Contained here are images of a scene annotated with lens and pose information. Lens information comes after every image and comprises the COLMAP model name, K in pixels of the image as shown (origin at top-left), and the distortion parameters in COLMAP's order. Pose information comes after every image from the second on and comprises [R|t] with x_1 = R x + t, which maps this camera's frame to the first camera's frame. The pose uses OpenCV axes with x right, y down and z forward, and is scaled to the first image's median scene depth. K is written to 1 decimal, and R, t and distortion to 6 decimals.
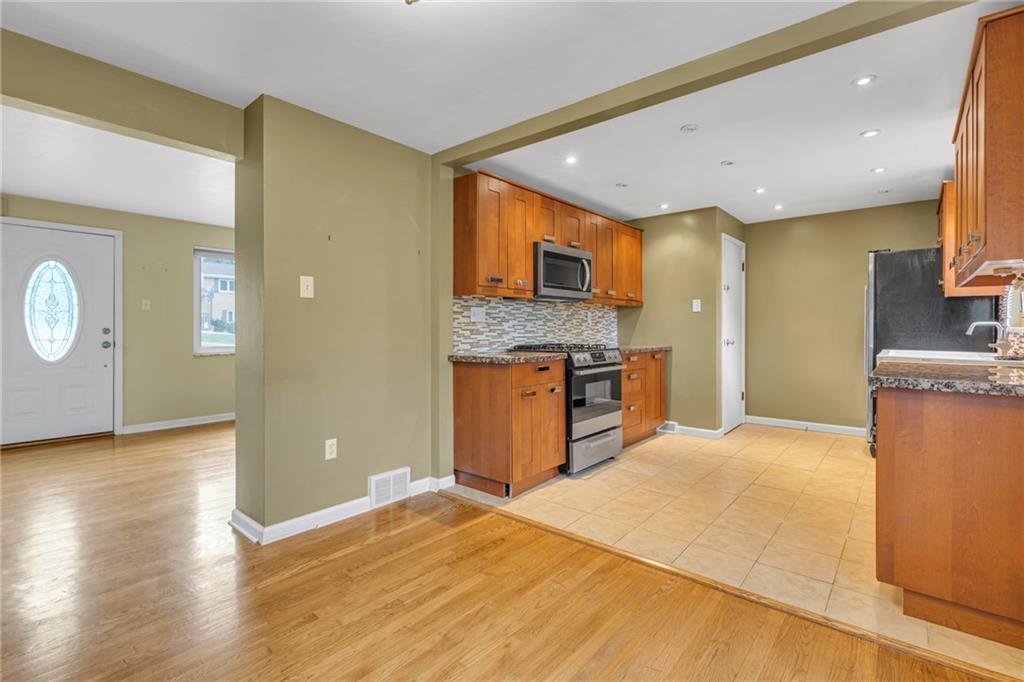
lens RADIAL K [[468.9, 0, 516.3], [0, 468.9, 331.8], [0, 0, 1]] dist [0.001275, -0.001052]
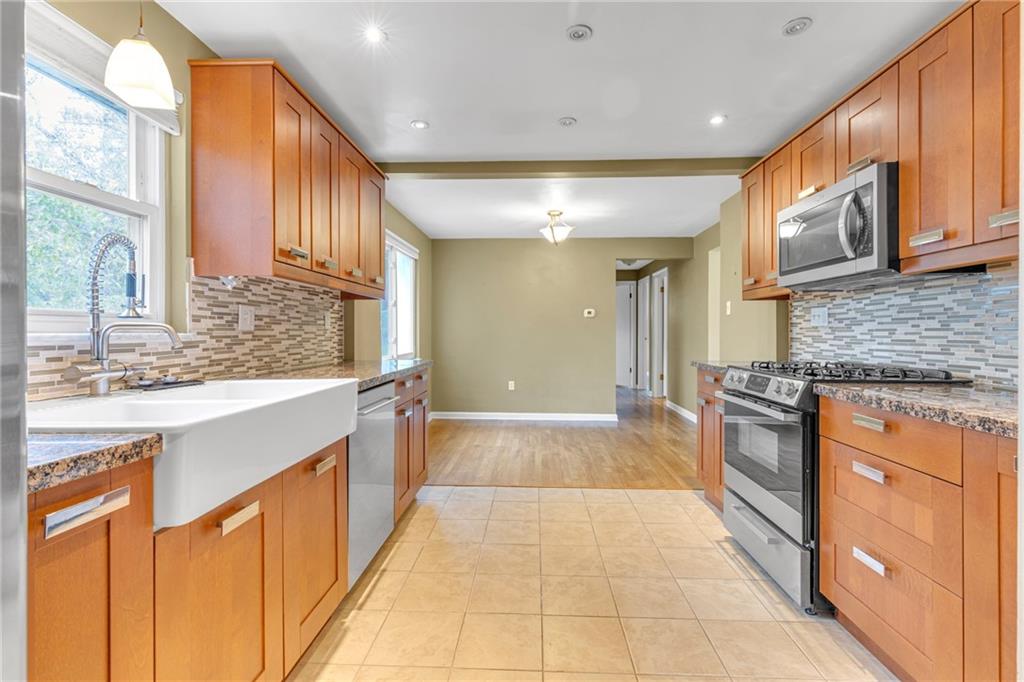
lens RADIAL K [[468.9, 0, 514.4], [0, 468.9, 335.0], [0, 0, 1]] dist [0.001275, -0.001052]
pose [[-0.798414, 0.004427, -0.602093, 0.810842], [-0.003848, 0.999915, 0.012455, -0.014651], [0.602097, 0.012261, -0.798329, 1.339269]]
